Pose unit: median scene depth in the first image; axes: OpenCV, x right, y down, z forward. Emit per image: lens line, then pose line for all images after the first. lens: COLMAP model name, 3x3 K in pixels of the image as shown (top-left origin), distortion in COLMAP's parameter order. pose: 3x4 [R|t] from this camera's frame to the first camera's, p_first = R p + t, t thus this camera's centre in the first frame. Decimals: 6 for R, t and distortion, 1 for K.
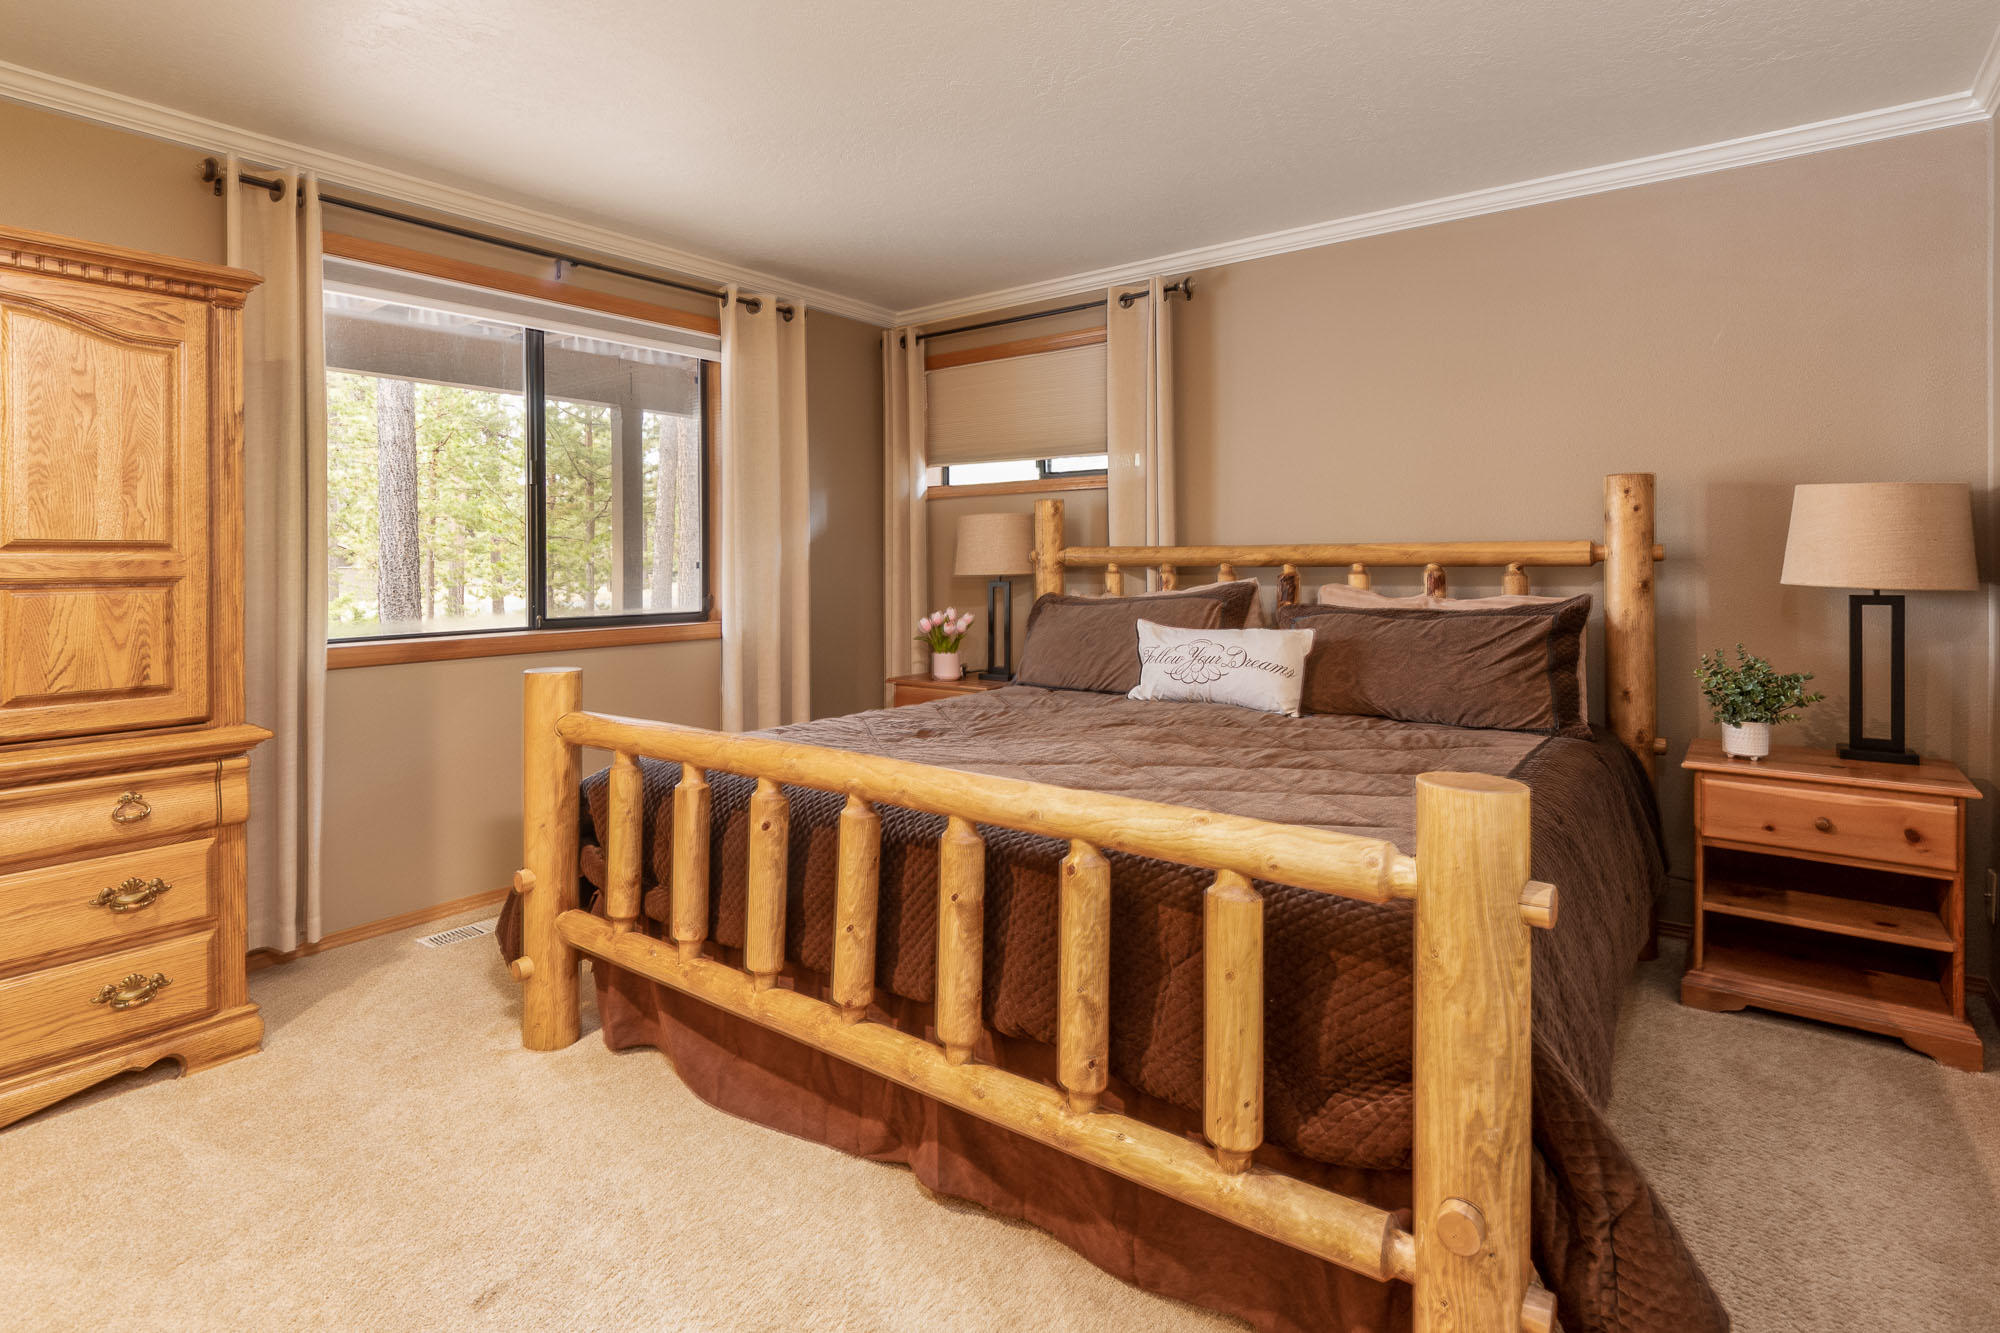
lens RADIAL K [[995.6, 0, 998.0], [0, 995.6, 581.1], [0, 0, 1]] dist [-0.000368, -0.000997]
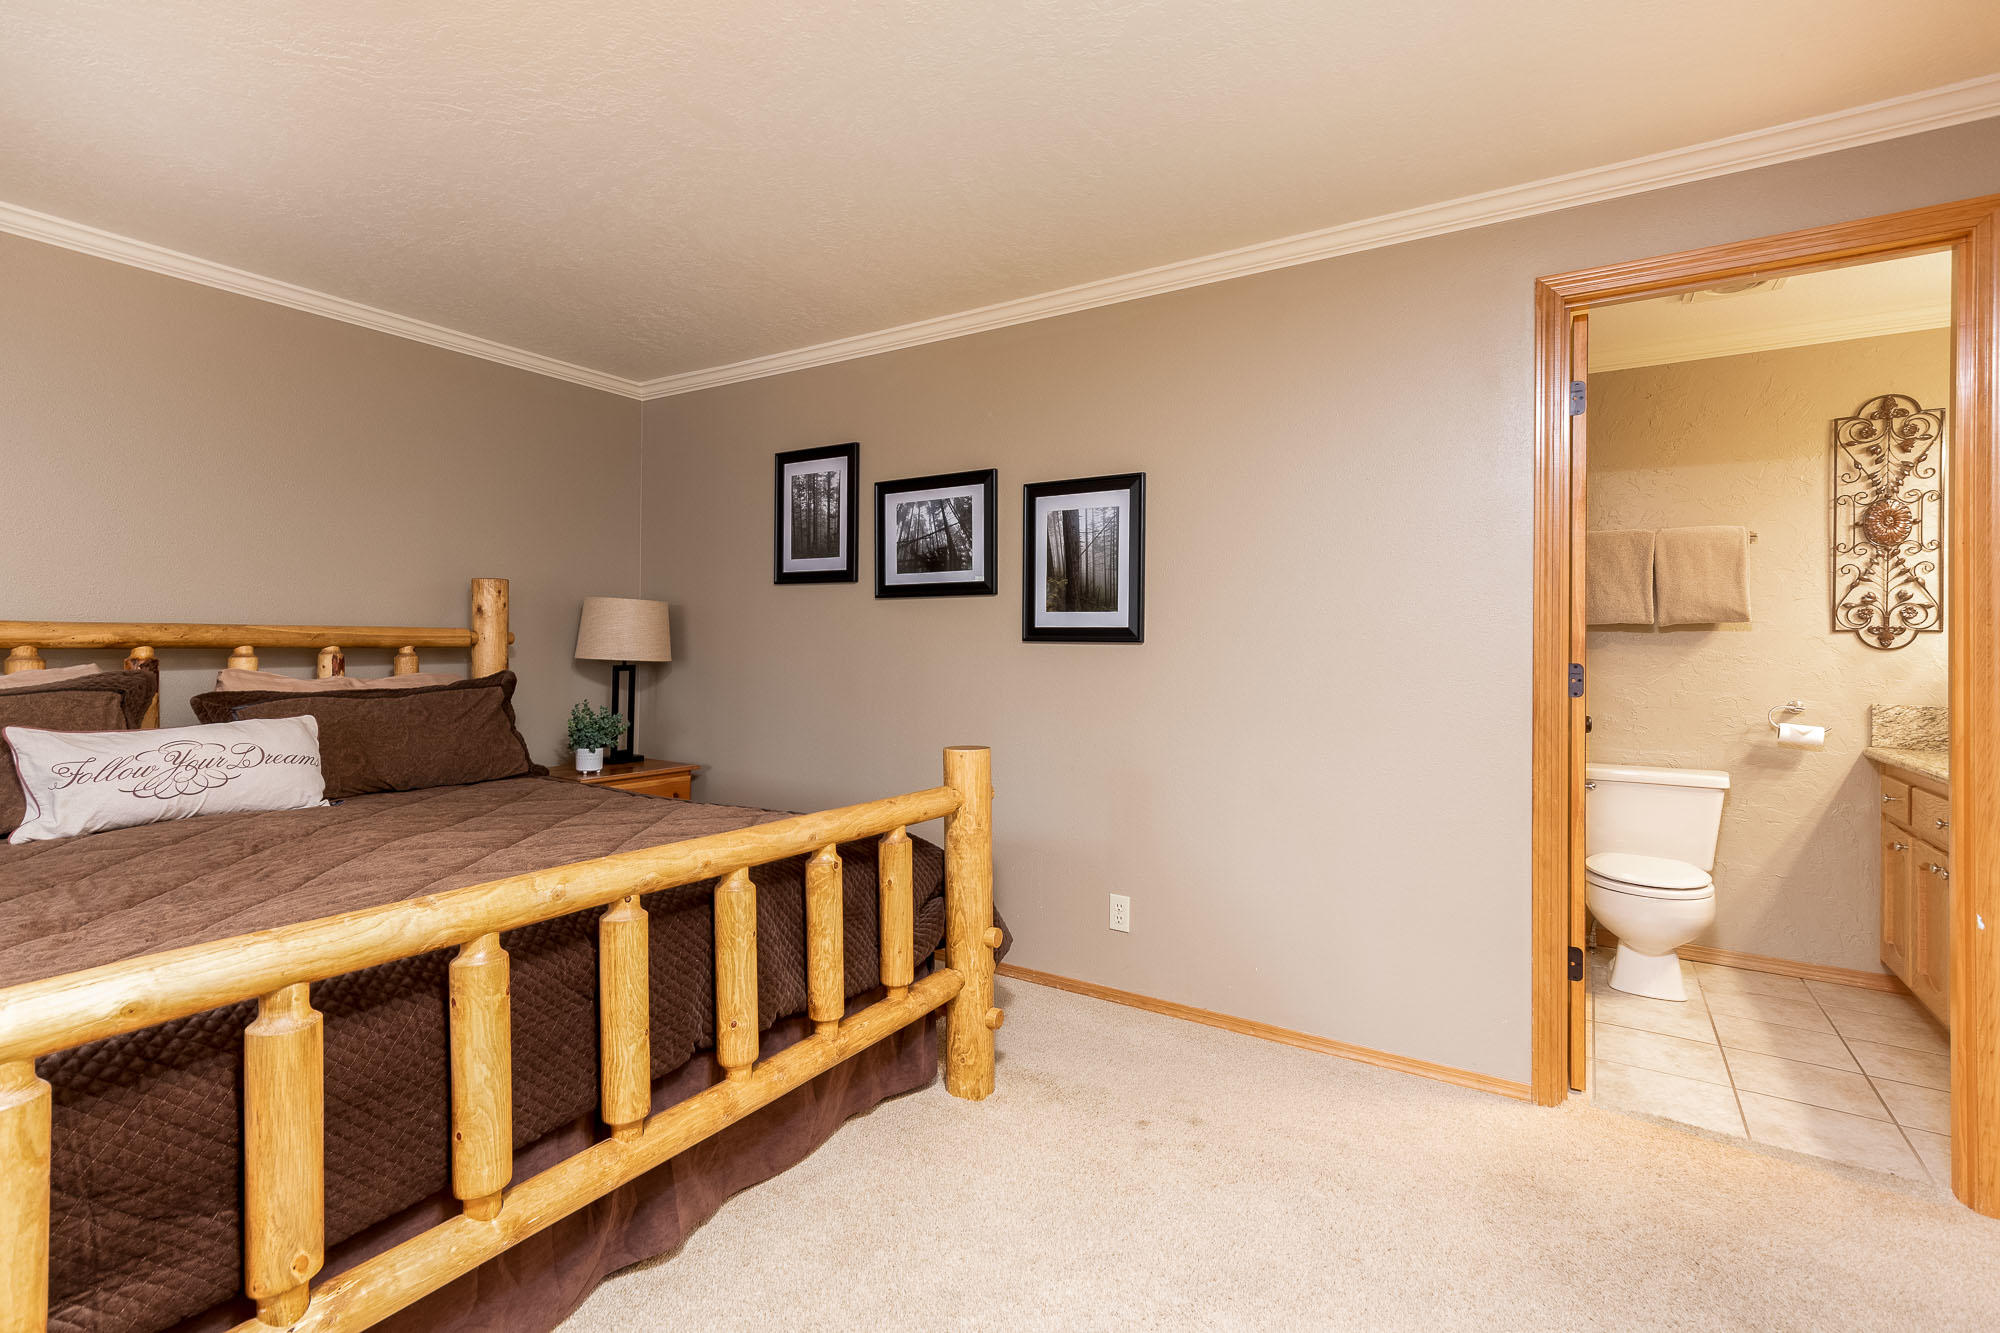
lens RADIAL K [[888.2, 0, 1000.0], [0, 888.2, 666.5], [0, 0, 1]] dist [0.000075, -0.000037]
pose [[-0.061106, -0.021450, 0.997901, -0.561621], [0.015649, 0.999626, 0.022445, -0.007068], [-0.998009, 0.016987, -0.060747, 0.394500]]
